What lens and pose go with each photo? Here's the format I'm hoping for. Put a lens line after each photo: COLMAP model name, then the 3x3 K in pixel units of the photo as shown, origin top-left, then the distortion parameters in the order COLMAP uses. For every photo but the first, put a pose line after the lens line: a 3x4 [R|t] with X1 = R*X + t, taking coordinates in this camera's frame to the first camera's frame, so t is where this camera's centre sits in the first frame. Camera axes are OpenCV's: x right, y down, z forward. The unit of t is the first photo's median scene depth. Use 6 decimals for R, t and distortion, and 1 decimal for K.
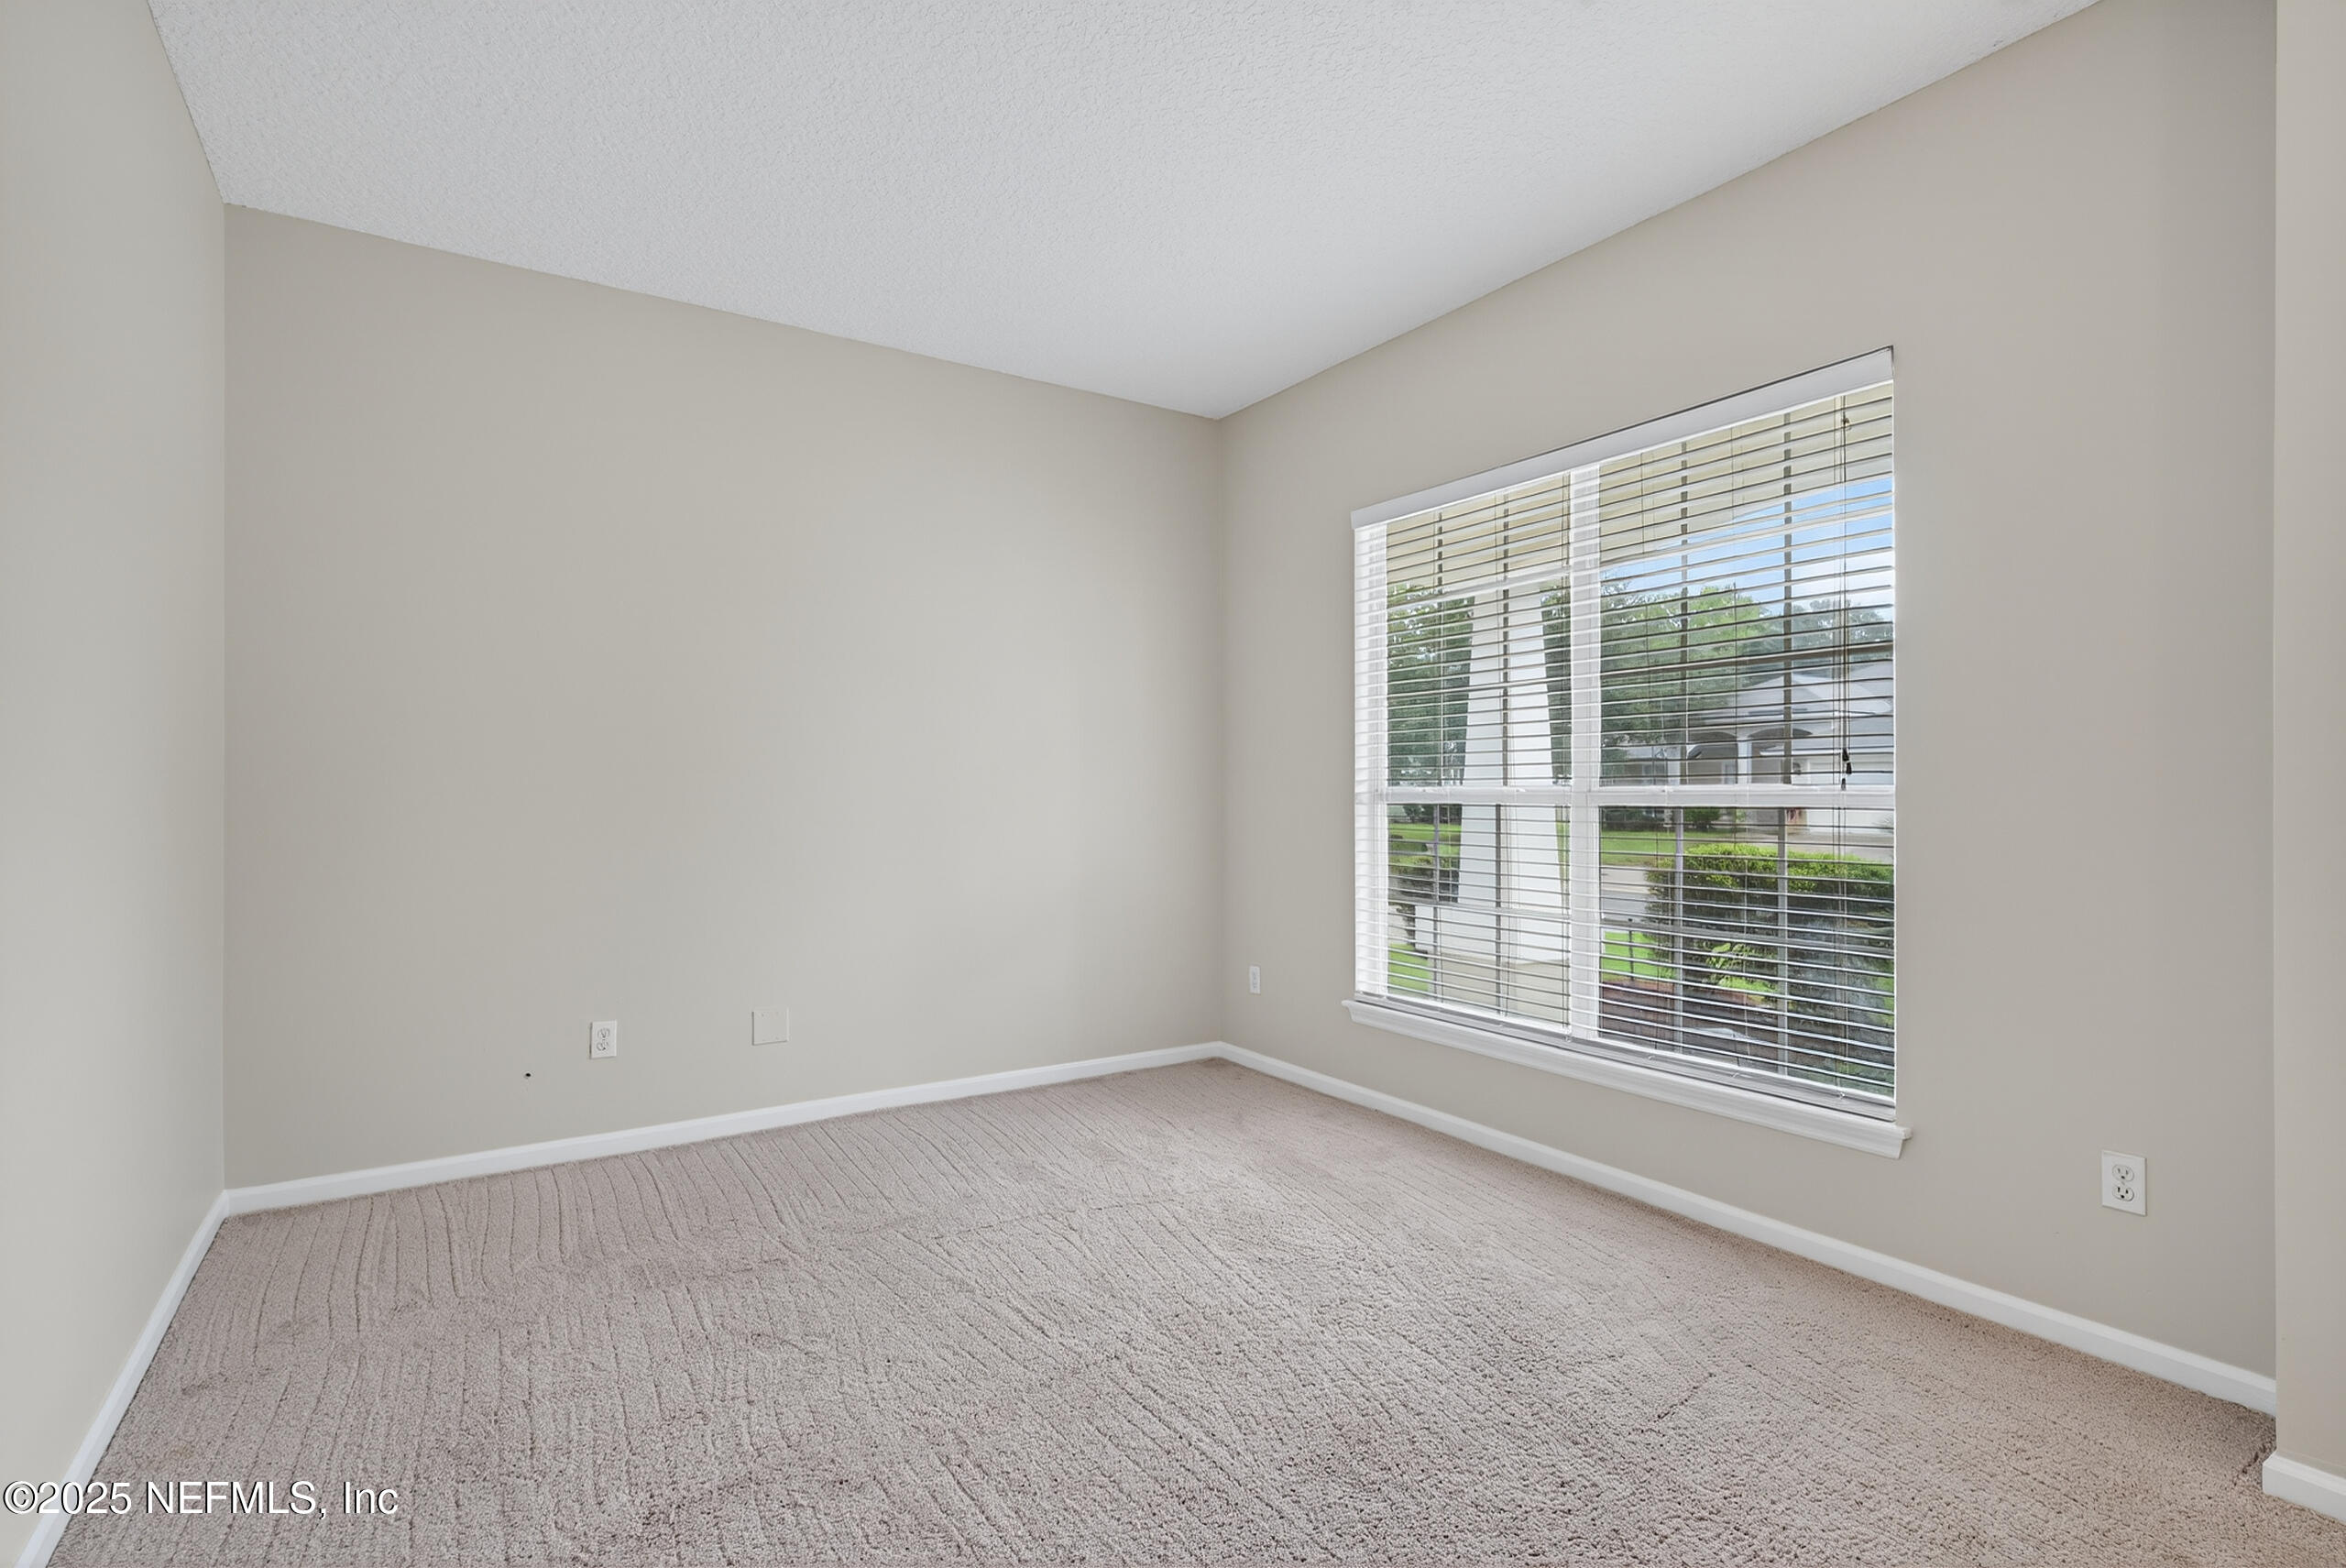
lens RADIAL K [[1125.6, 0, 1164.5], [0, 1125.6, 788.0], [0, 0, 1]] dist [0.000066, 0.002915]
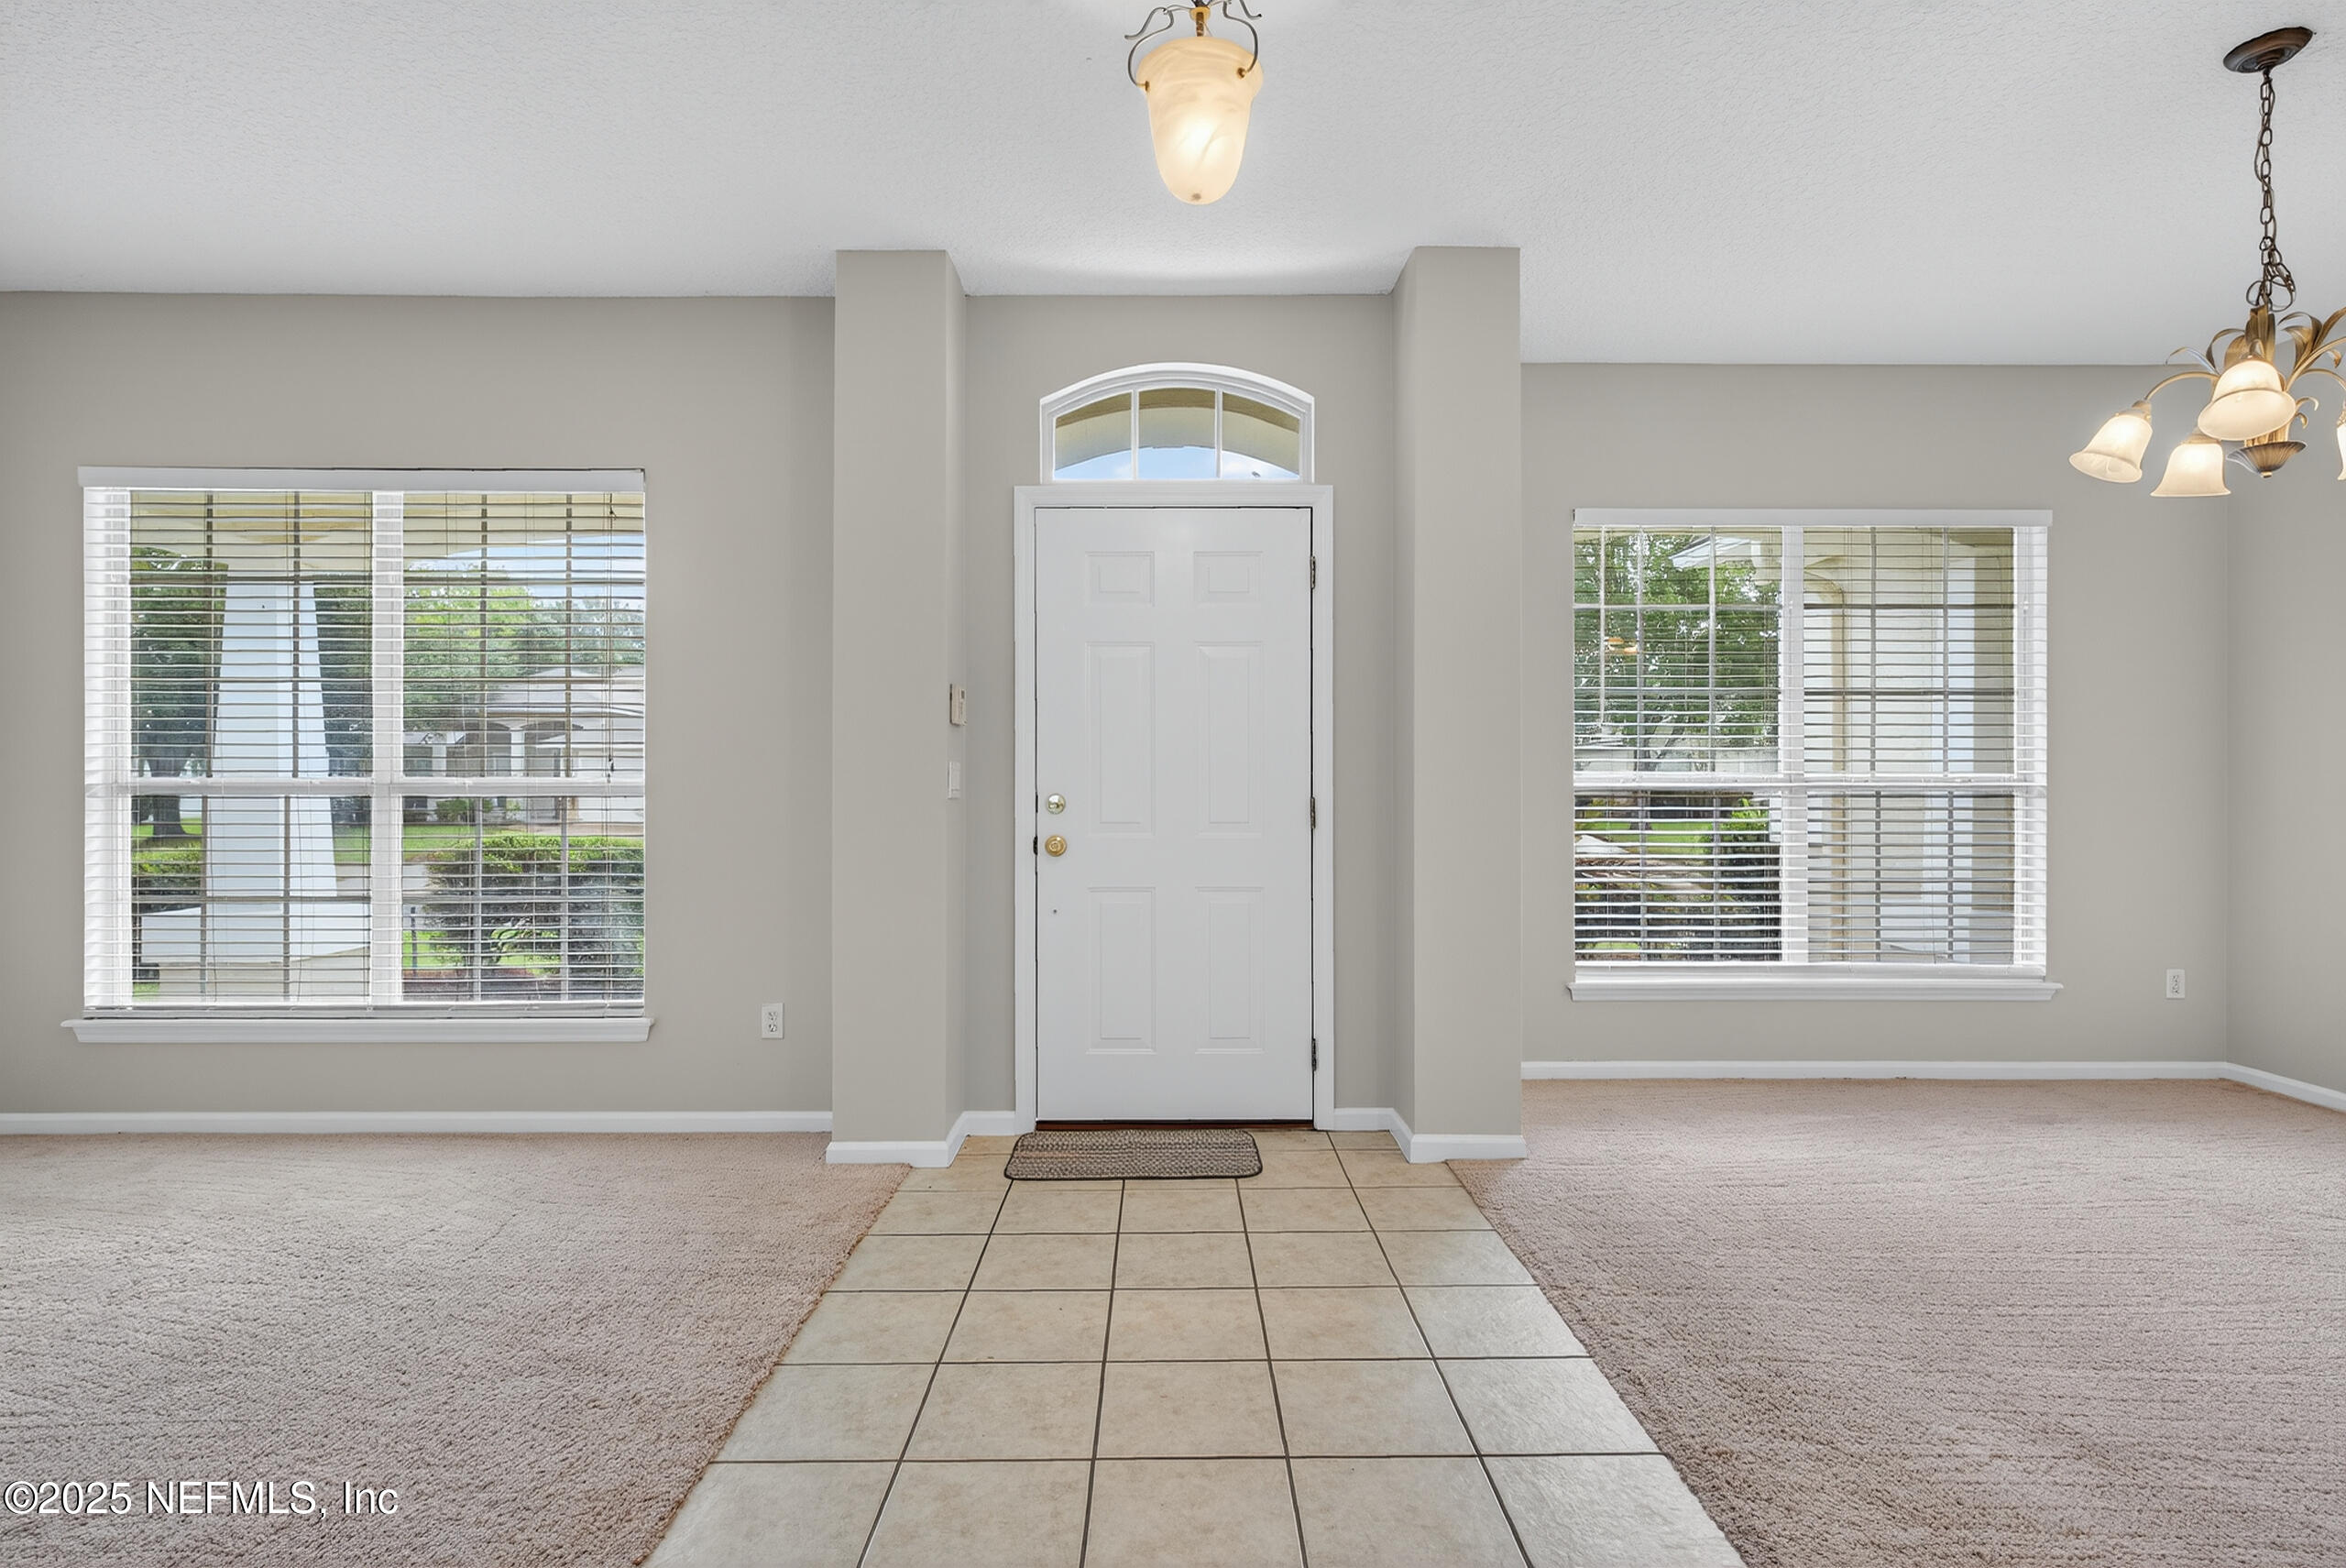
lens RADIAL K [[1125.6, 0, 1169.6], [0, 1125.6, 783.7], [0, 0, 1]] dist [0.000066, 0.002915]
pose [[0.538938, -0.001326, 0.842345, -0.155215], [-0.001980, 0.999994, 0.002841, -0.000649], [-0.842343, -0.003199, 0.538932, -0.264286]]
